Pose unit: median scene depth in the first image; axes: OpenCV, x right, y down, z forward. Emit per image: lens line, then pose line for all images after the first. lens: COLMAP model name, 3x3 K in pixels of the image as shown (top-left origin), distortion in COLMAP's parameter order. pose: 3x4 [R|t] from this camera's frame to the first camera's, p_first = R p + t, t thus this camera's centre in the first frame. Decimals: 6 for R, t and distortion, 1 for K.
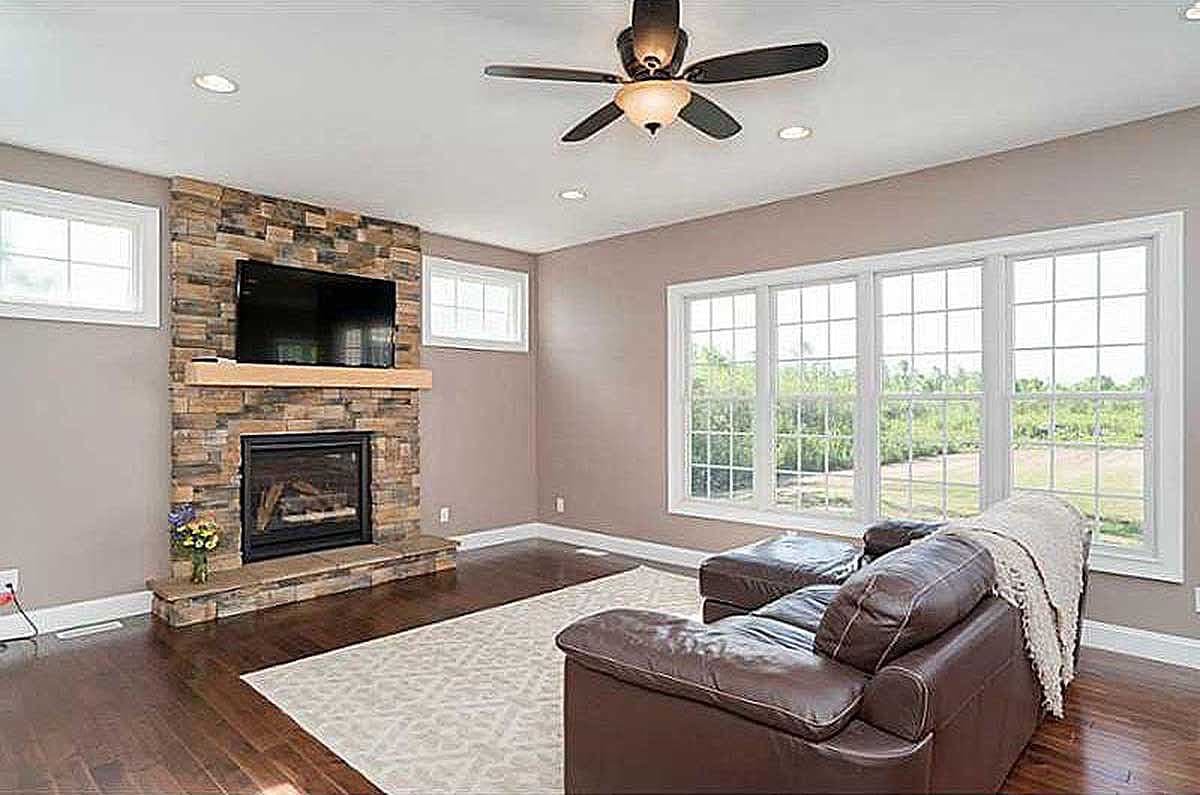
lens RADIAL K [[648.3, 0, 600.0], [0, 648.3, 397.5], [0, 0, 1]] dist [-0.001572, -0.000259]
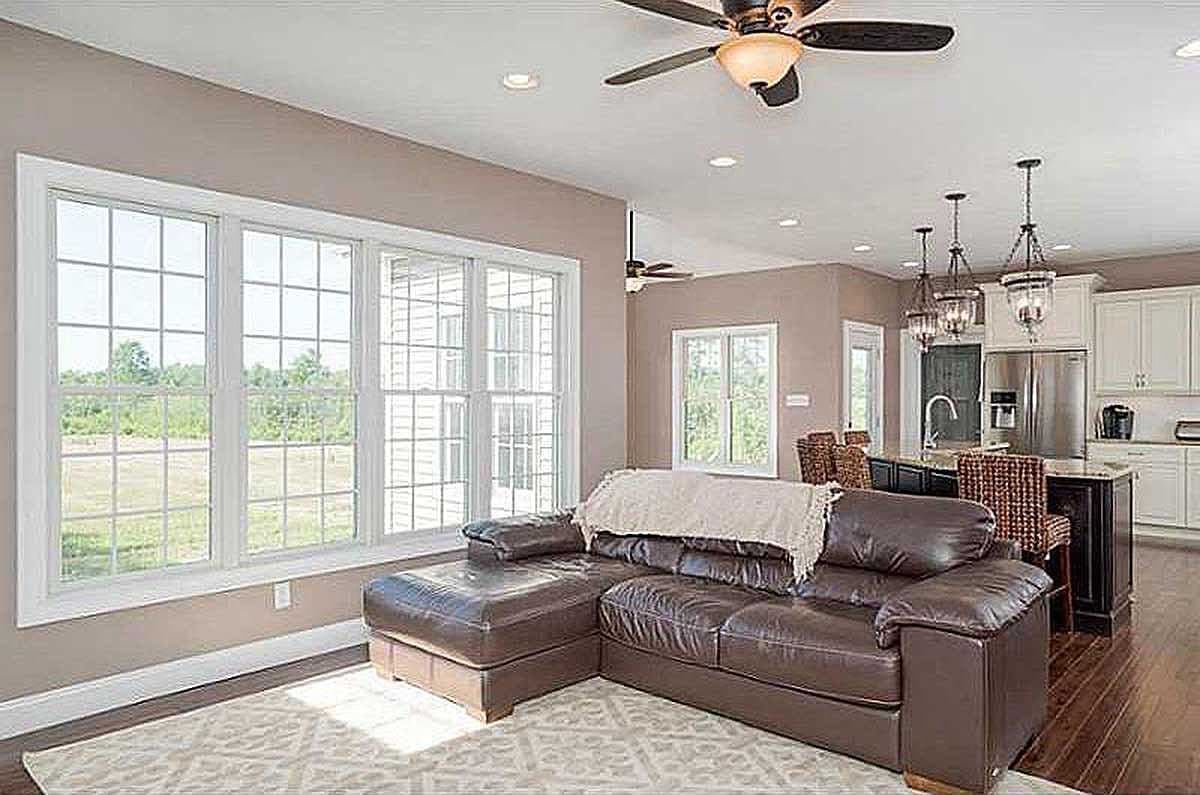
lens RADIAL K [[1249.4, 0, 600.0], [0, 1249.4, 397.5], [0, 0, 1]] dist [-0.007533, -0.002489]
pose [[-0.205054, 0.001374, 0.978750, -1.013749], [-0.006159, 0.999977, -0.002694, 0.007184], [-0.978731, -0.006581, -0.205041, 0.876782]]
